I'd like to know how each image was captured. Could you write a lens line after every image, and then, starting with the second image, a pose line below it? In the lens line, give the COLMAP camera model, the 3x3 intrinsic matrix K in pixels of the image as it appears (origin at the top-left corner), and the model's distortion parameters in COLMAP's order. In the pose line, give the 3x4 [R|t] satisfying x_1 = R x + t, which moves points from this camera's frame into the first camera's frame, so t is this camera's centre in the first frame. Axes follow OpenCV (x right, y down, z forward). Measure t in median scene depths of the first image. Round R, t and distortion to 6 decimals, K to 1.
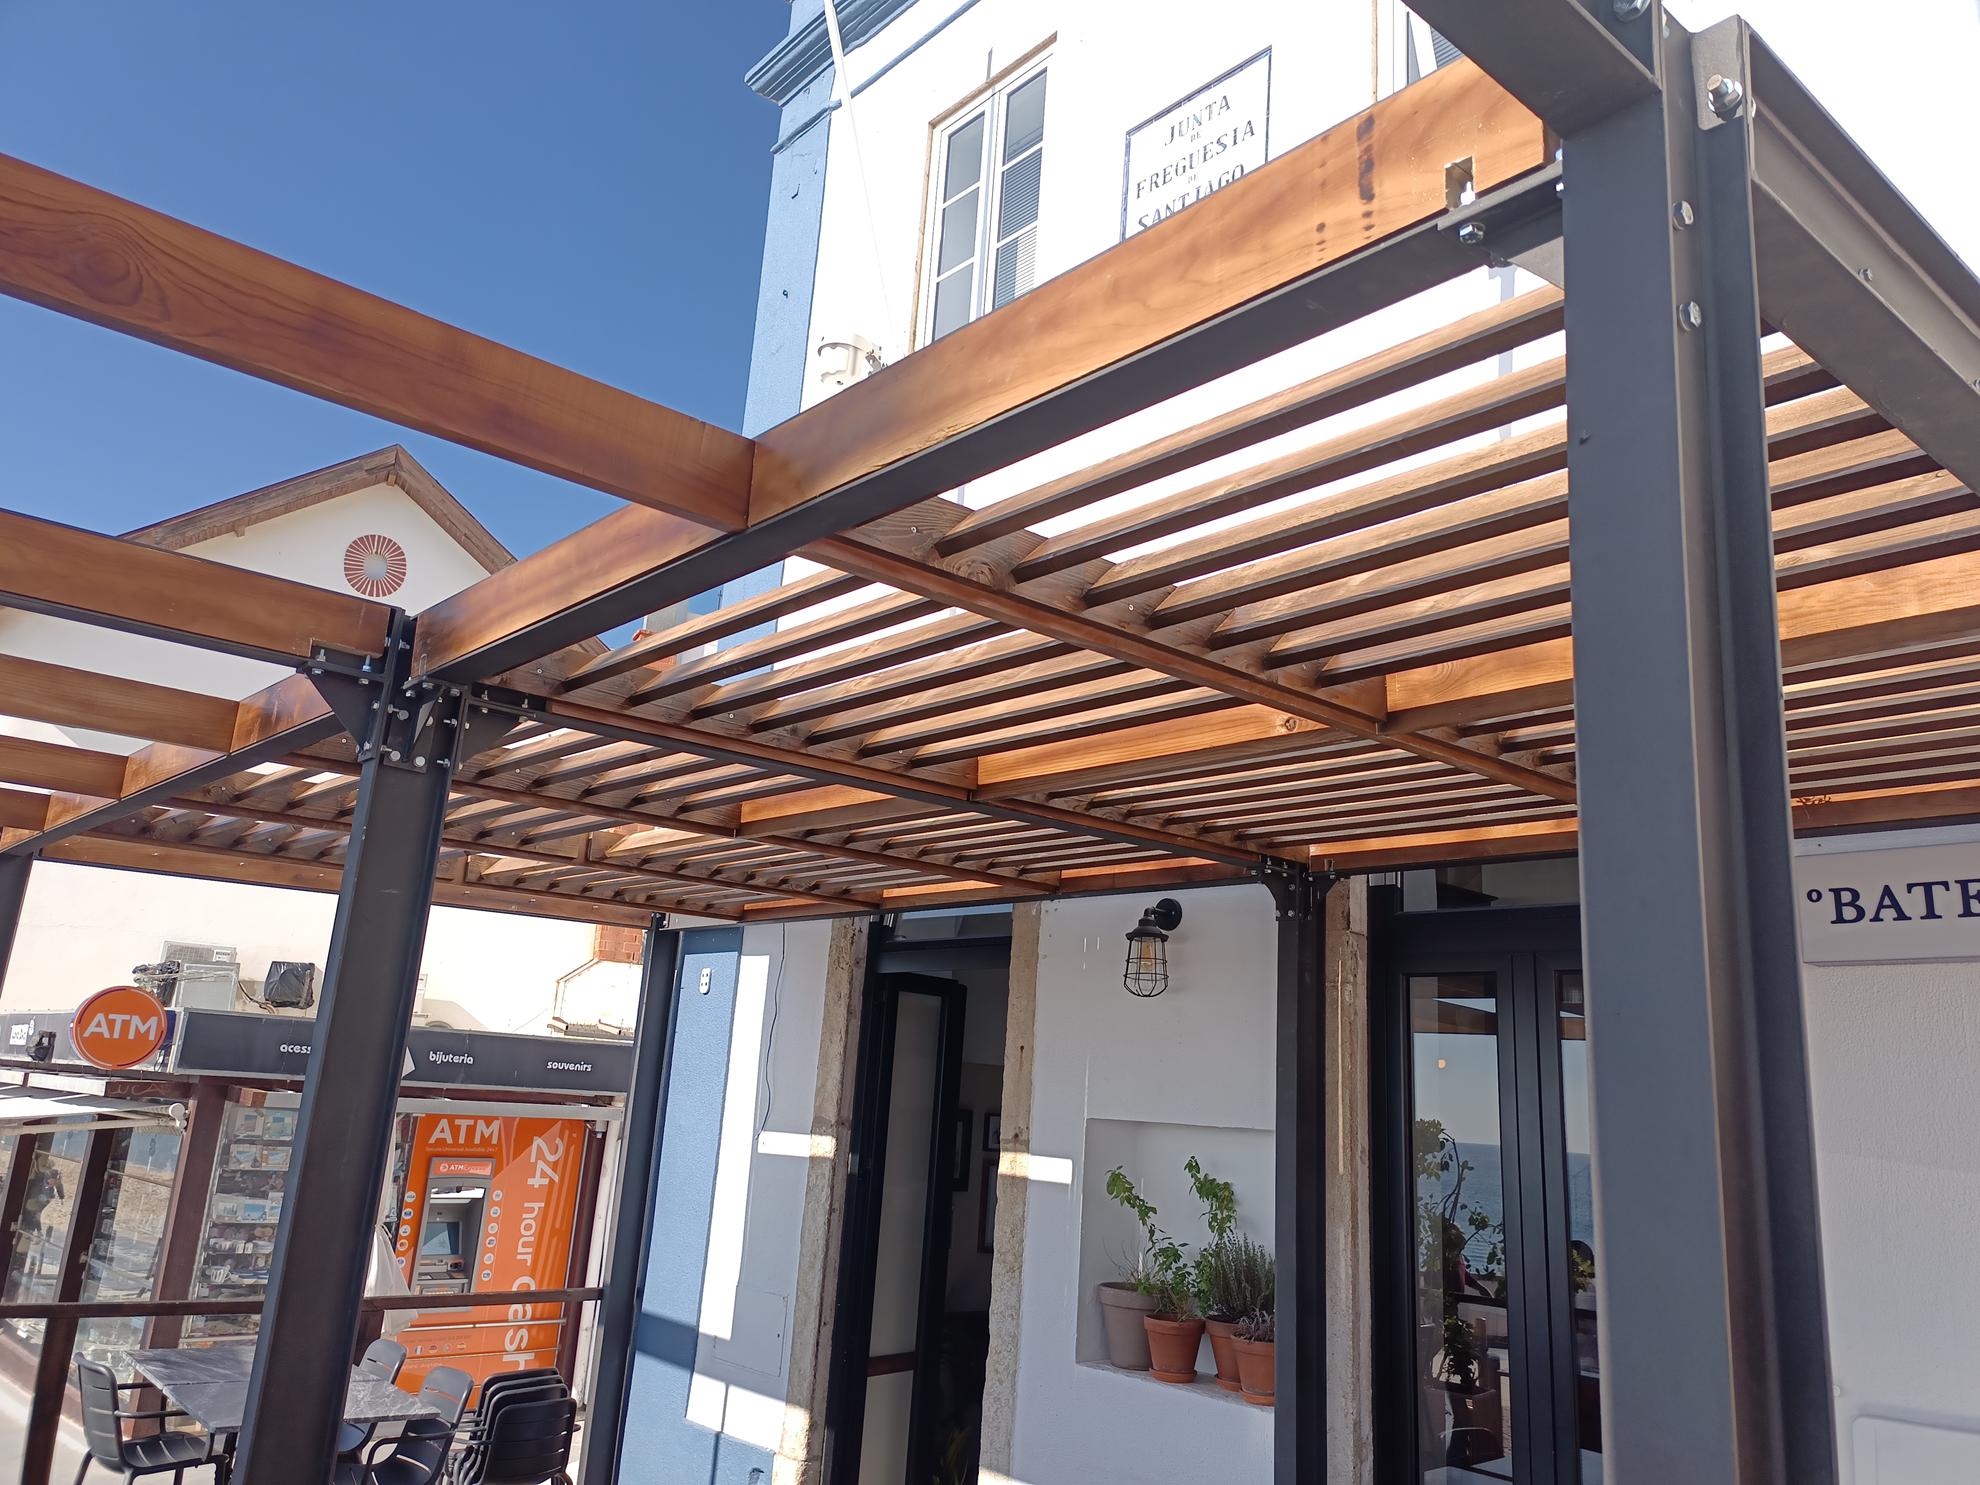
lens RADIAL K [[1475.2, 0, 997.3], [0, 1475.2, 714.6], [0, 0, 1]] dist [0.080528, -0.067447]
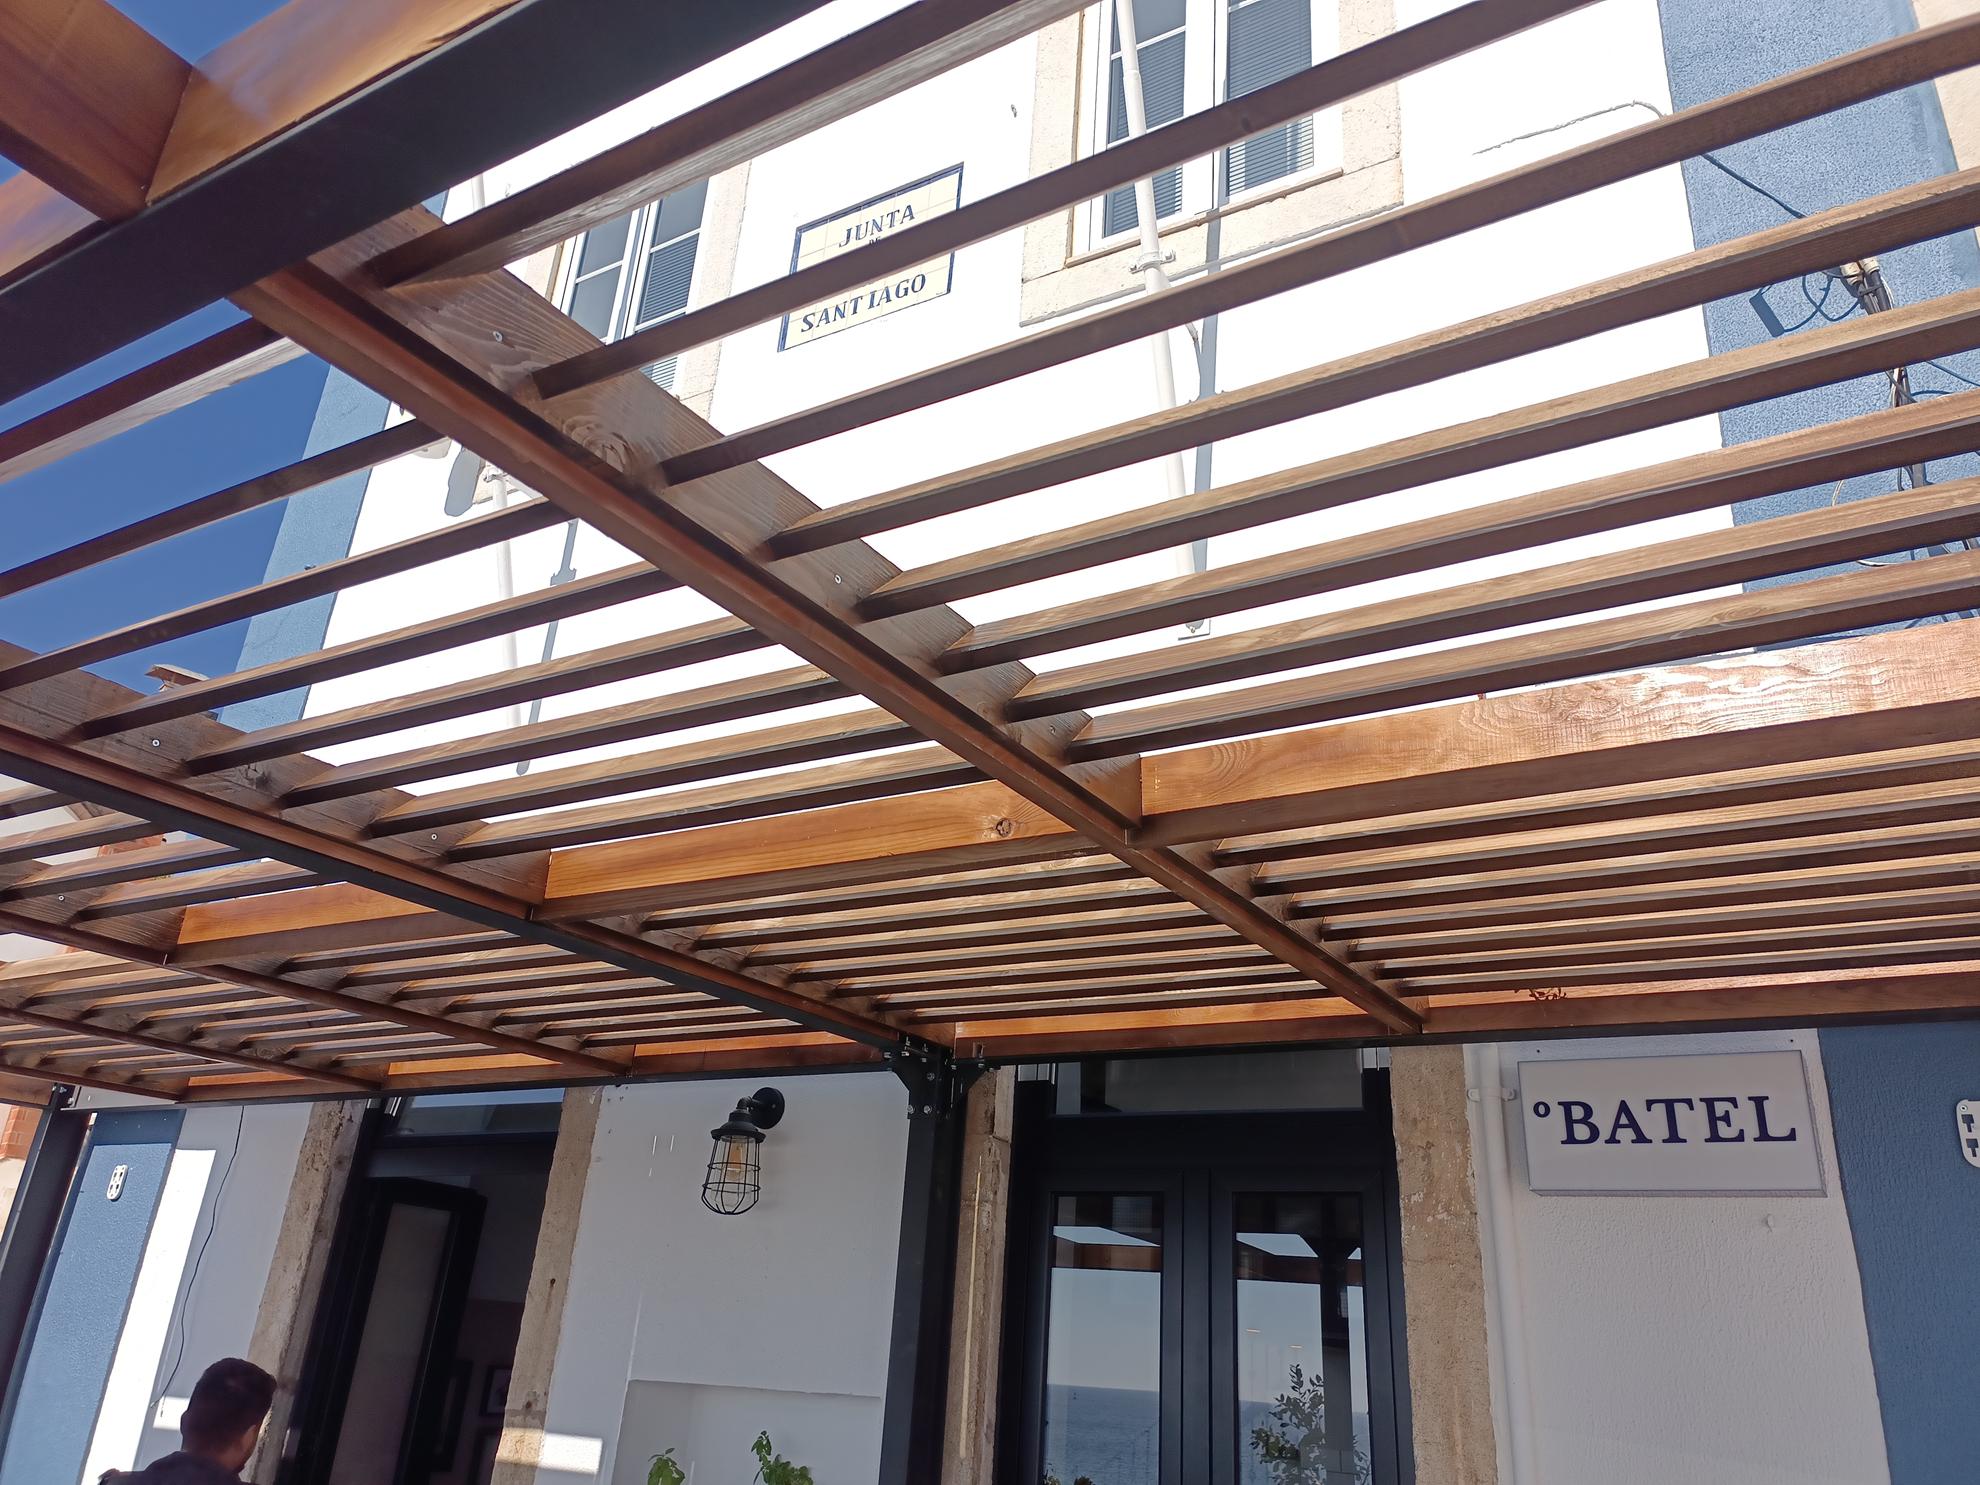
lens RADIAL K [[1475.2, 0, 997.3], [0, 1475.2, 714.6], [0, 0, 1]] dist [0.080528, -0.067447]
pose [[0.956893, 0.118633, 0.265109, -0.003514], [-0.080491, 0.985343, -0.150402, 0.037119], [-0.279066, 0.122580, 0.952416, 0.178190]]
